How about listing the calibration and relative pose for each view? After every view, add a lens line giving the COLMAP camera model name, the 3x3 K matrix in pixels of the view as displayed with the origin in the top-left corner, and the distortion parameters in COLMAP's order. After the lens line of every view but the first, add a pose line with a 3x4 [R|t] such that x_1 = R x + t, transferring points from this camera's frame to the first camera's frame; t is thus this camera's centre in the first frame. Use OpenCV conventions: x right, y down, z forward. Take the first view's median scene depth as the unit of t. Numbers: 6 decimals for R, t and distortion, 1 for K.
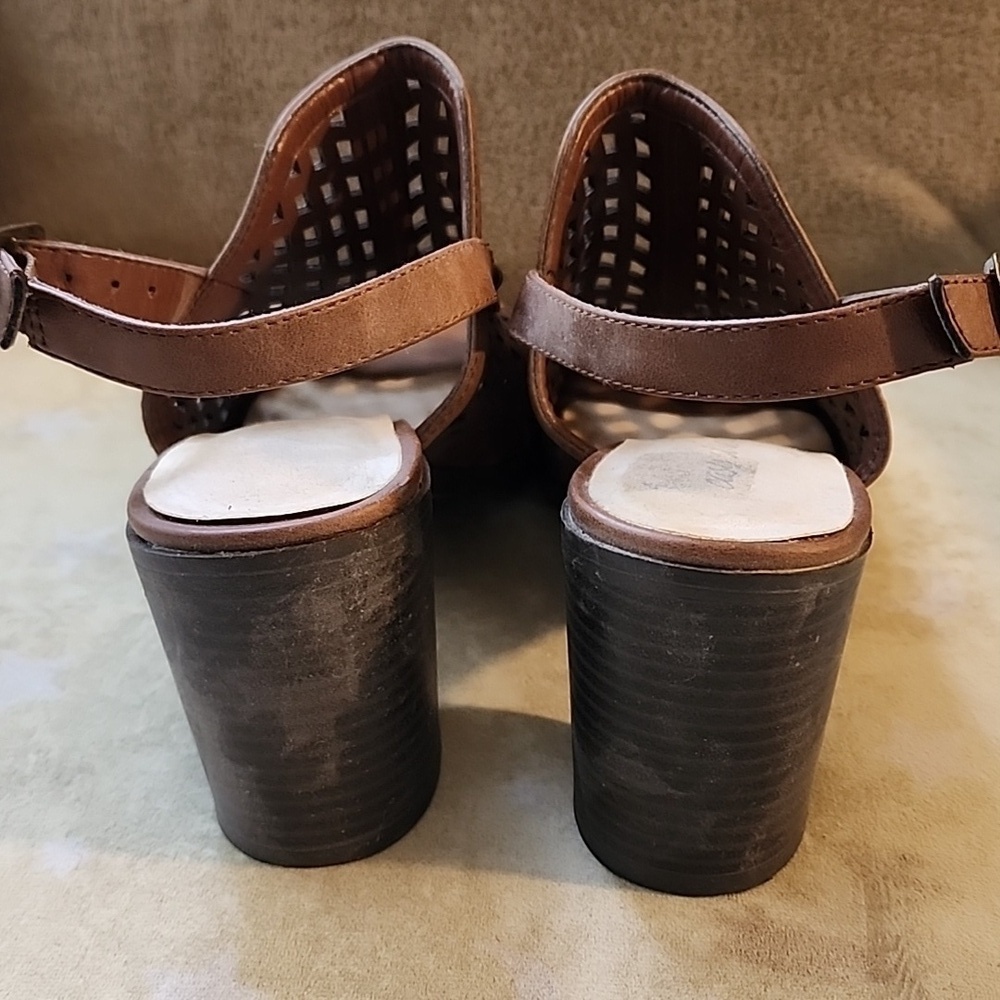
lens RADIAL K [[1414.1, 0, 500.0], [0, 1414.1, 500.0], [0, 0, 1]] dist [0.027728, -0.095253]
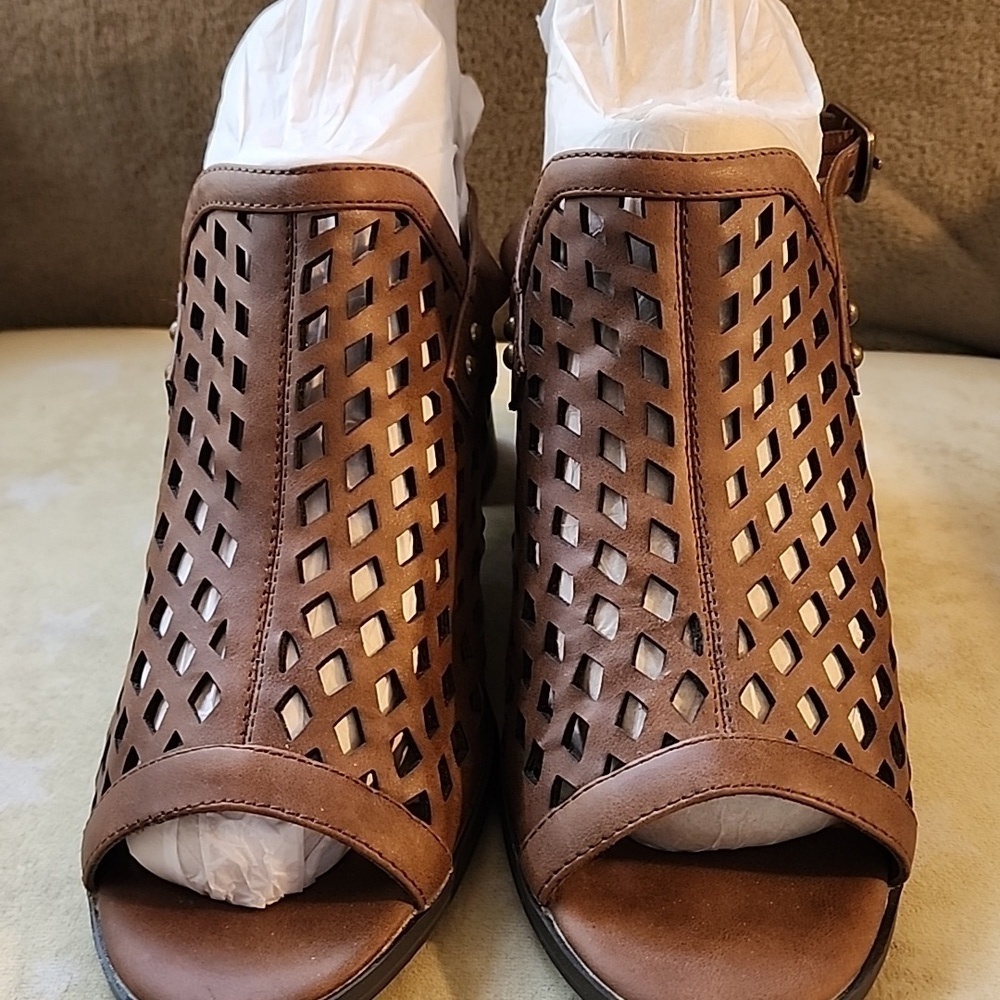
lens RADIAL K [[1414.1, 0, 500.0], [0, 1414.1, 500.0], [0, 0, 1]] dist [0.027728, -0.095253]
pose [[0.999051, -0.042960, -0.007146, 0.015371], [0.043183, 0.998462, 0.034758, -0.058184], [0.005642, -0.035034, 0.999370, 0.007562]]
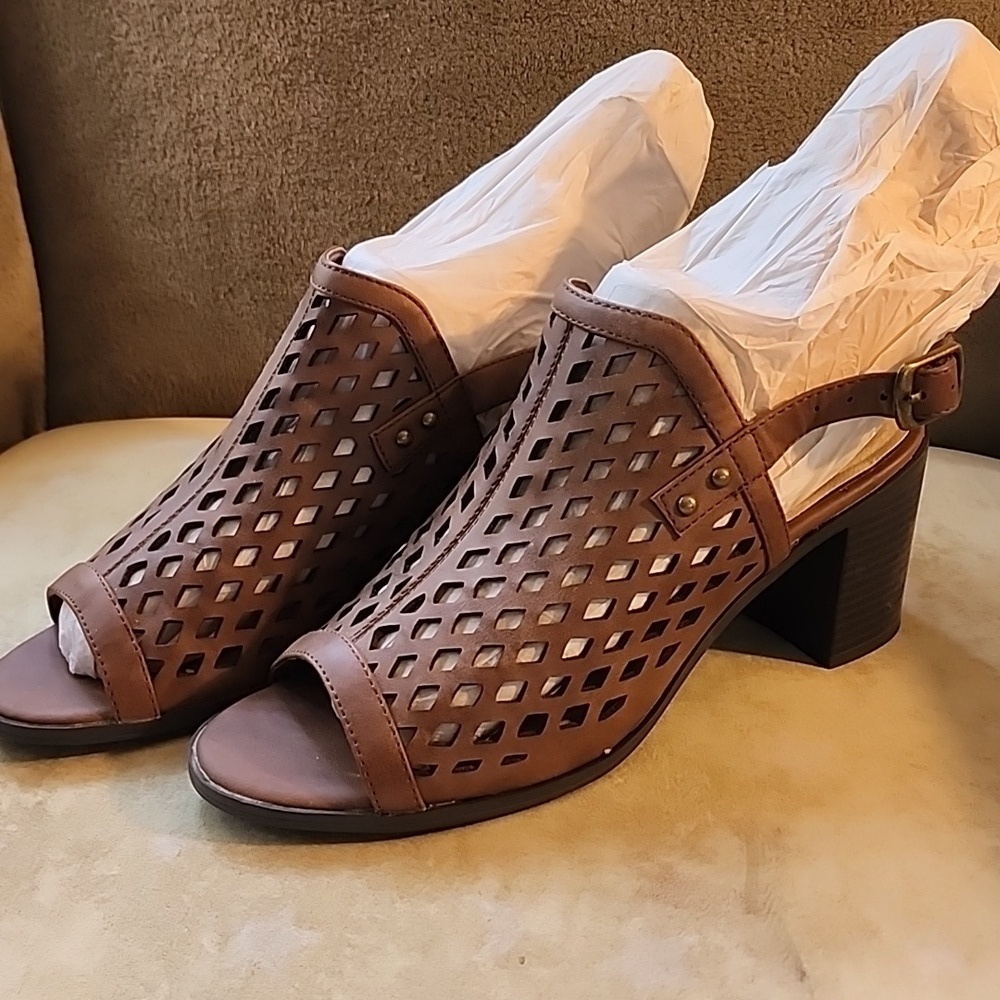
lens RADIAL K [[1386.8, 0, 500.0], [0, 1386.8, 500.0], [0, 0, 1]] dist [0.057950, -0.192564]
pose [[0.998738, -0.036764, -0.034220, 0.043409], [0.034769, 0.997759, -0.057171, 0.001094], [0.036245, 0.055909, 0.997778, -0.215159]]
